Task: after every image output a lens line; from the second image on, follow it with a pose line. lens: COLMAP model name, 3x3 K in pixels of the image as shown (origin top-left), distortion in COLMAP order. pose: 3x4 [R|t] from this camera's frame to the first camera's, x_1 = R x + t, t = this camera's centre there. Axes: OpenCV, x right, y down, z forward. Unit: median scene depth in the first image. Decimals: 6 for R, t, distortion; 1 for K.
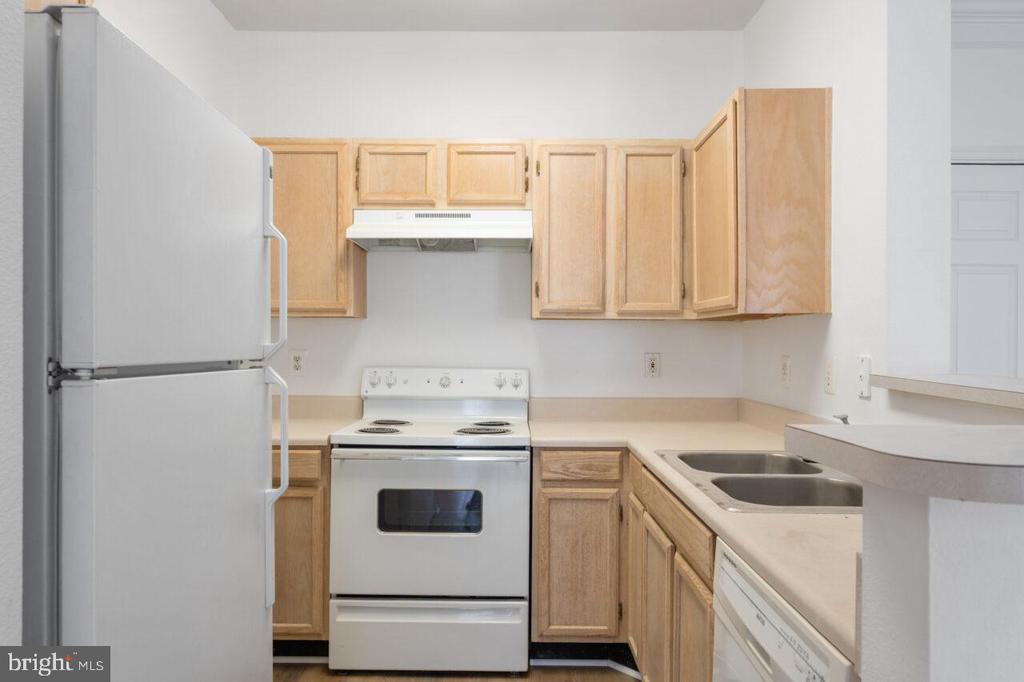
lens RADIAL K [[686.6, 0, 511.6], [0, 686.6, 349.0], [0, 0, 1]] dist [-0.001398, -0.000923]
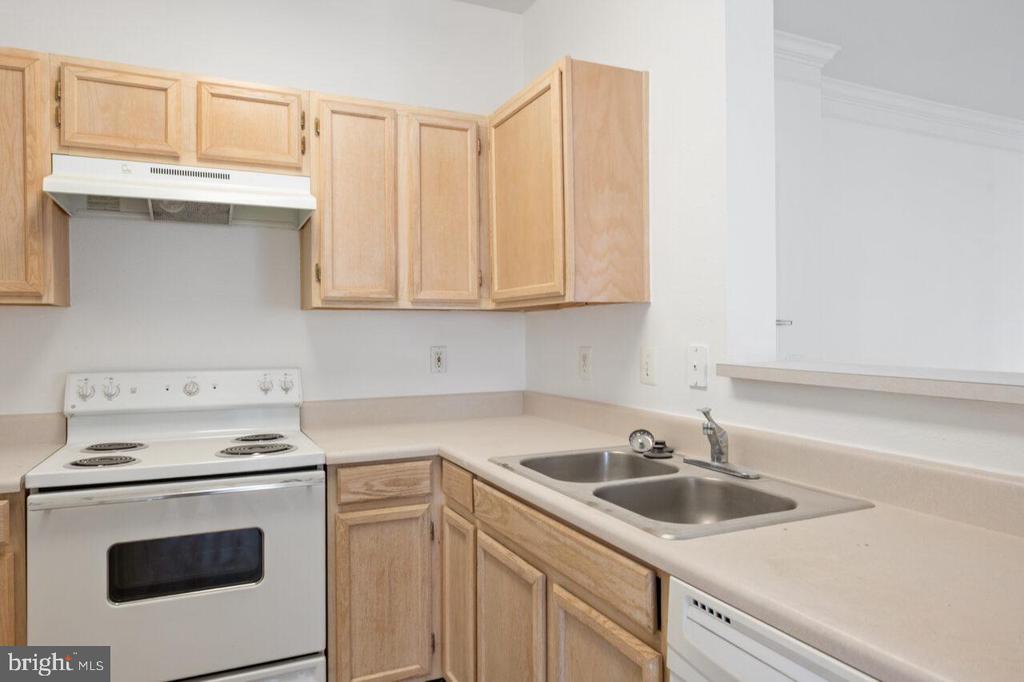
lens RADIAL K [[653.6, 0, 512.0], [0, 653.6, 341.0], [0, 0, 1]] dist [-0.001910, -0.001407]
pose [[0.907995, -0.016069, 0.418674, -0.083999], [0.017026, 0.999854, 0.001452, -0.001126], [-0.418636, 0.005810, 0.908136, 0.186256]]
